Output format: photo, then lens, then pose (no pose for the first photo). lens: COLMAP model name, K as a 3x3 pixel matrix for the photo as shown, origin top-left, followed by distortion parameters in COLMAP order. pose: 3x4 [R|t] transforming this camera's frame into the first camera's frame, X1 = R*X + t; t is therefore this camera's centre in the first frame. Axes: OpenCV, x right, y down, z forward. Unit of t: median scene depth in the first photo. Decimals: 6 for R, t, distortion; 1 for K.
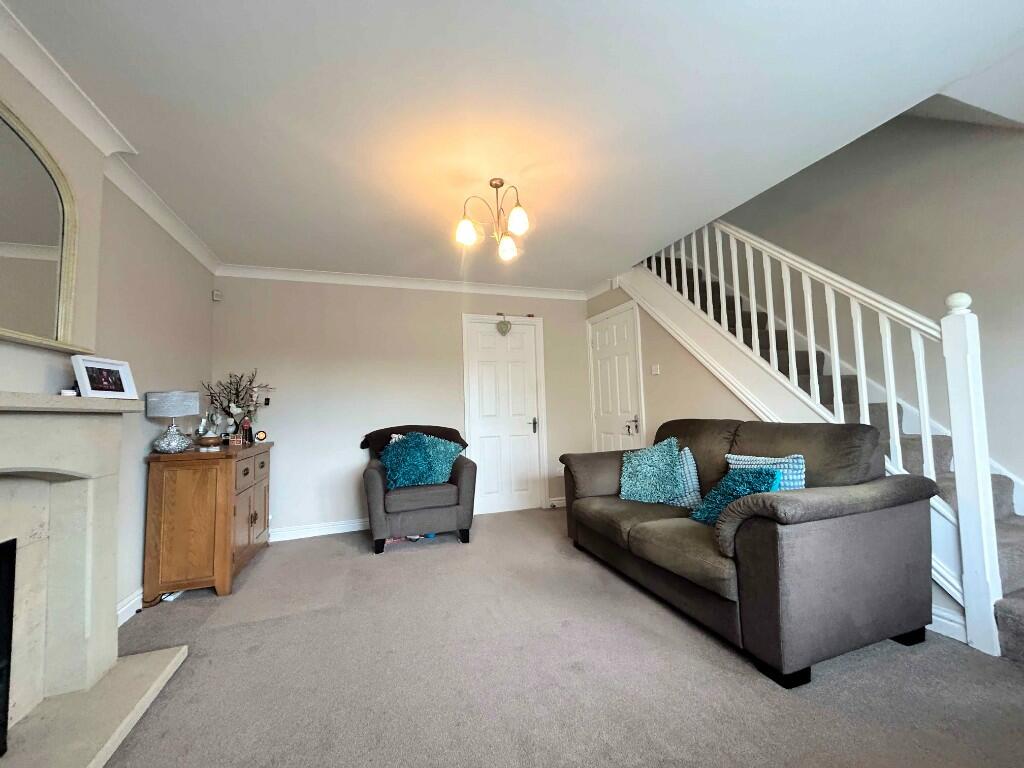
lens RADIAL K [[409.2, 0, 512.0], [0, 409.2, 384.0], [0, 0, 1]] dist [0.000088, 0.000016]
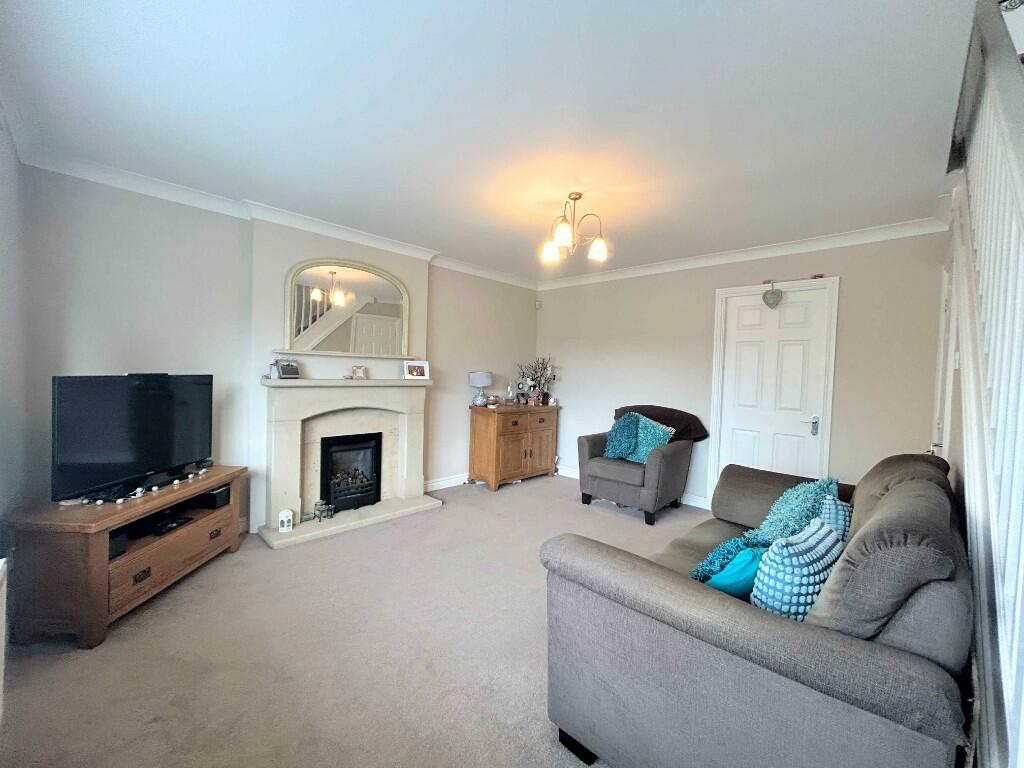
lens RADIAL K [[409.2, 0, 512.0], [0, 409.2, 384.0], [0, 0, 1]] dist [0.000088, 0.000016]
pose [[0.452252, 0.072574, -0.888933, 0.633348], [0.014642, 0.995945, 0.088760, -0.066372], [0.891770, -0.053158, 0.449355, 0.238546]]
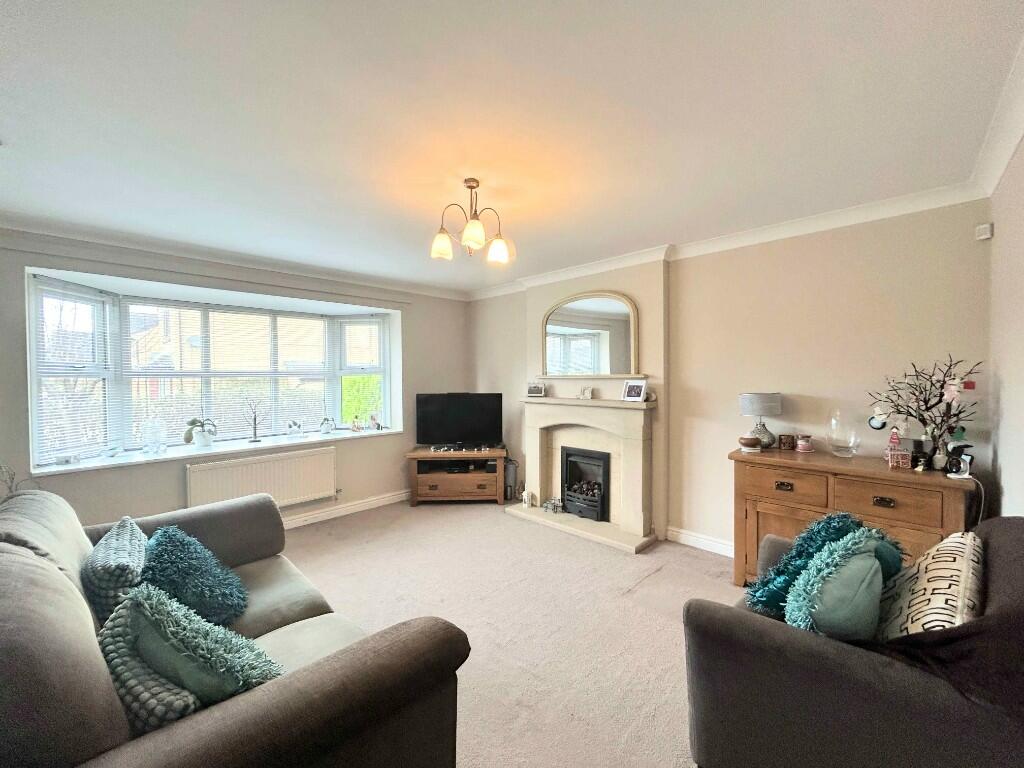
lens RADIAL K [[409.2, 0, 512.0], [0, 409.2, 384.0], [0, 0, 1]] dist [0.000088, 0.000016]
pose [[-0.889323, 0.049766, -0.454564, 0.220843], [0.066254, 0.997594, -0.020404, -0.022449], [0.452455, -0.048262, -0.890481, 1.291832]]
